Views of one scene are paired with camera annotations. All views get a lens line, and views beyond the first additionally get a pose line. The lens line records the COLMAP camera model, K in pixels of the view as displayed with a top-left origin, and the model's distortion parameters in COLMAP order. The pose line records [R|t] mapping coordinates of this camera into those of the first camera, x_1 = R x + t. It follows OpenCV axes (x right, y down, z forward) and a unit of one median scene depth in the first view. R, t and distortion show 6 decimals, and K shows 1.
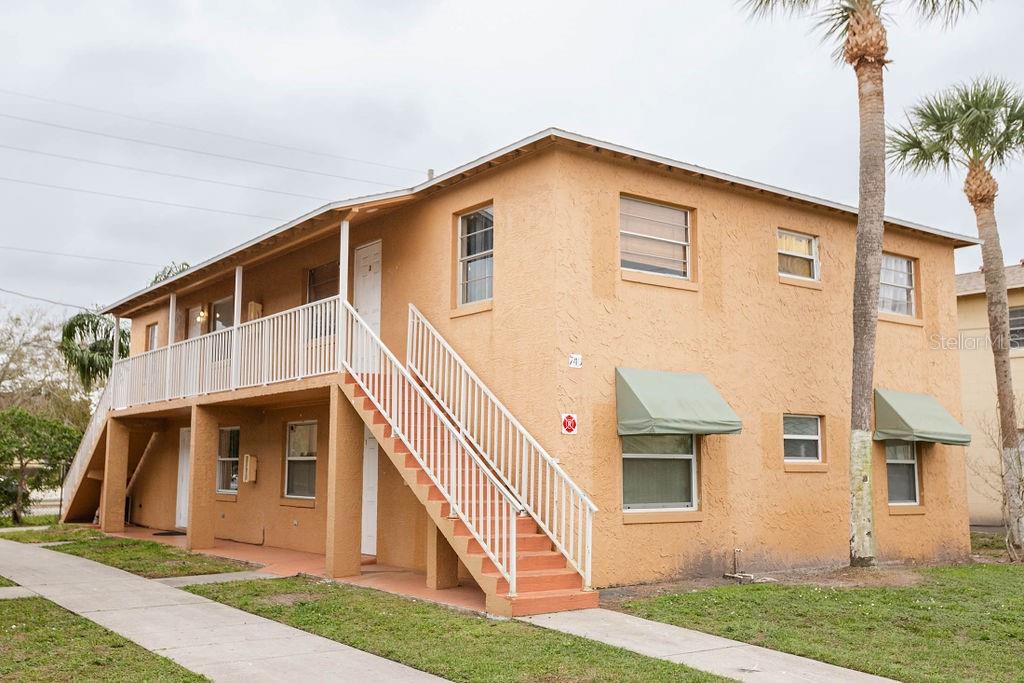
lens RADIAL K [[999.6, 0, 508.3], [0, 999.6, 346.2], [0, 0, 1]] dist [-0.004171, 0.151143]
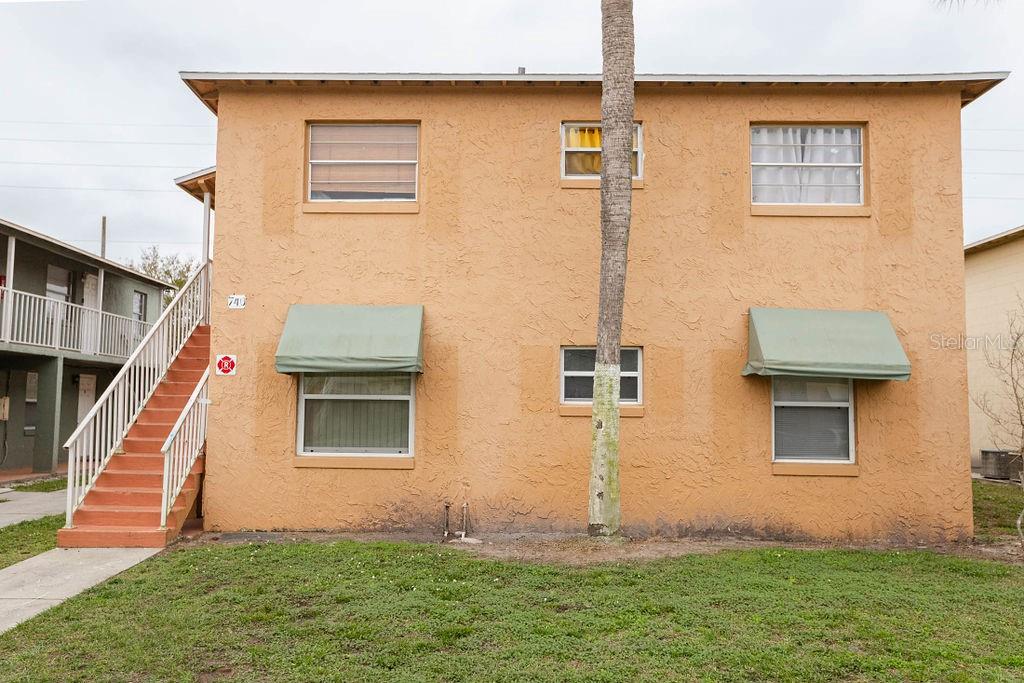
lens RADIAL K [[857.9, 0, 480.6], [0, 857.9, 346.9], [0, 0, 1]] dist [-0.018316, 0.086384]
pose [[0.790464, -0.040466, -0.611170, 0.676885], [0.066273, 0.997608, 0.019663, 0.051305], [0.608912, -0.056047, 0.791255, 0.409956]]
